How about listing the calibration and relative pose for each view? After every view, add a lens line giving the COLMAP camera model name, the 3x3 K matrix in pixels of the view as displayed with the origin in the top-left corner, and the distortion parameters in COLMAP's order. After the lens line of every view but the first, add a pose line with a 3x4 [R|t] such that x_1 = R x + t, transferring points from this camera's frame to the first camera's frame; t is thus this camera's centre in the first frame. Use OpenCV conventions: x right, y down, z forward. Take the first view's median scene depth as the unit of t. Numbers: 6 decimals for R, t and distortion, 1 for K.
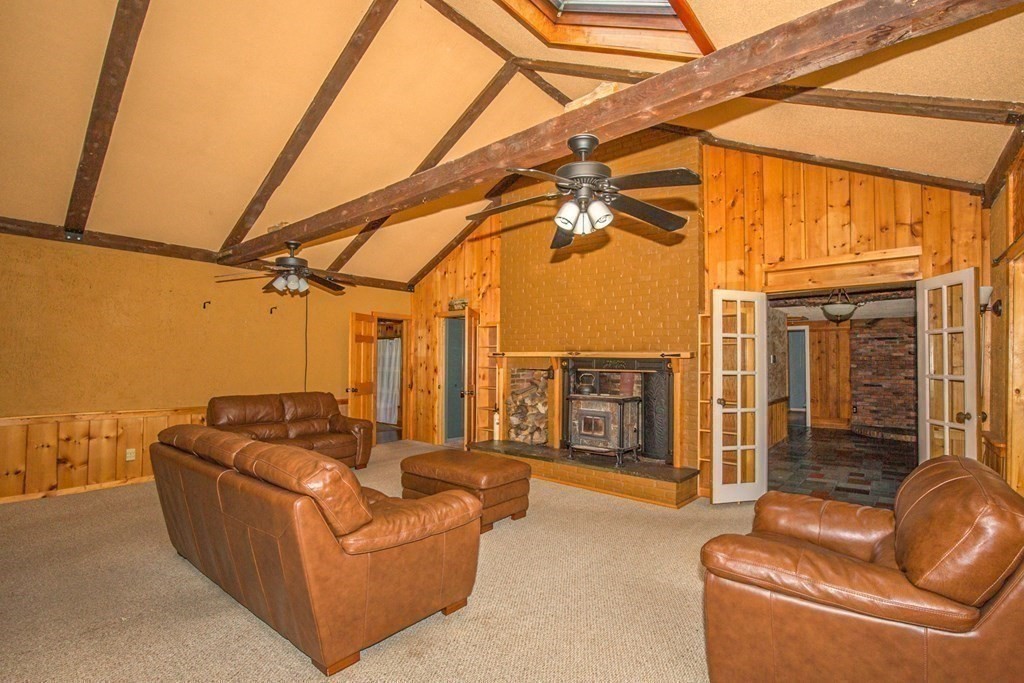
lens RADIAL K [[477.8, 0, 514.9], [0, 477.8, 345.8], [0, 0, 1]] dist [-0.038214, 0.008003]
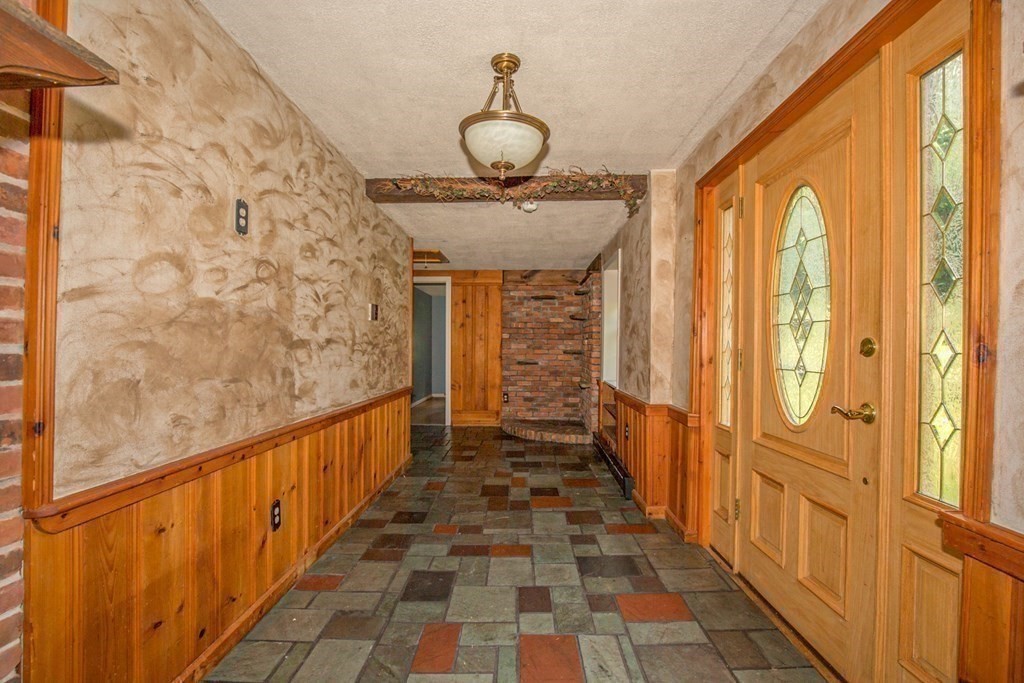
lens RADIAL K [[477.8, 0, 515.0], [0, 477.8, 346.2], [0, 0, 1]] dist [-0.038214, 0.008003]
pose [[0.770316, -0.001706, 0.637660, 0.296187], [-0.025302, 0.999127, 0.033238, 0.036677], [-0.637160, -0.041738, 0.769601, 0.471411]]
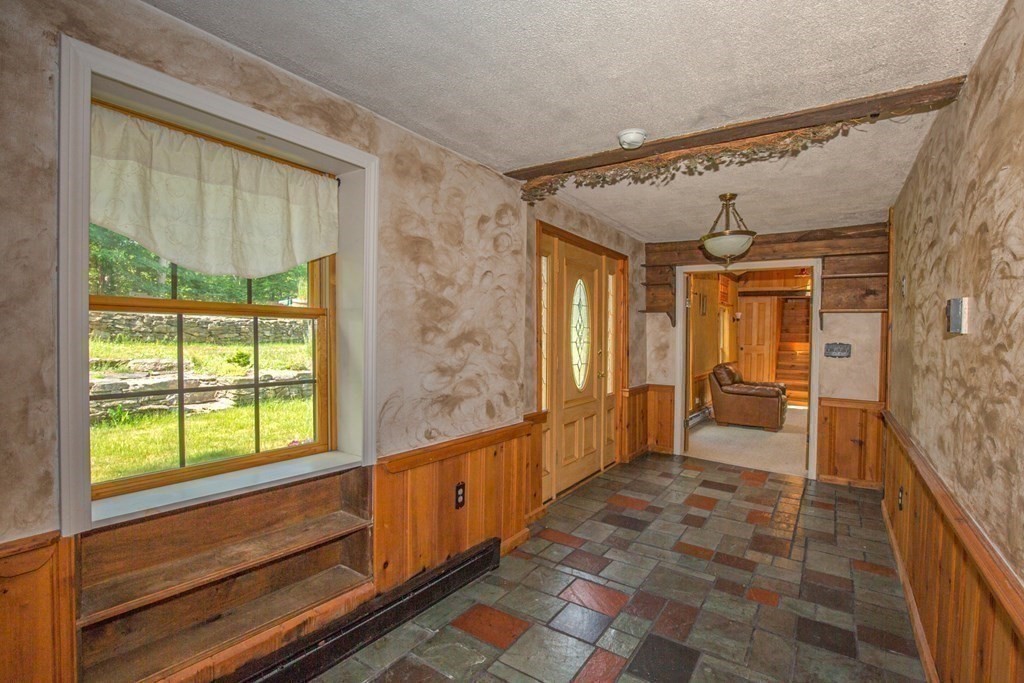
lens RADIAL K [[477.8, 0, 514.3], [0, 477.8, 340.8], [0, 0, 1]] dist [-0.038214, 0.008003]
pose [[-0.993141, -0.020282, -0.115148, 0.573509], [-0.017511, 0.999533, -0.025027, 0.040799], [0.115602, -0.022839, -0.993033, 0.895913]]
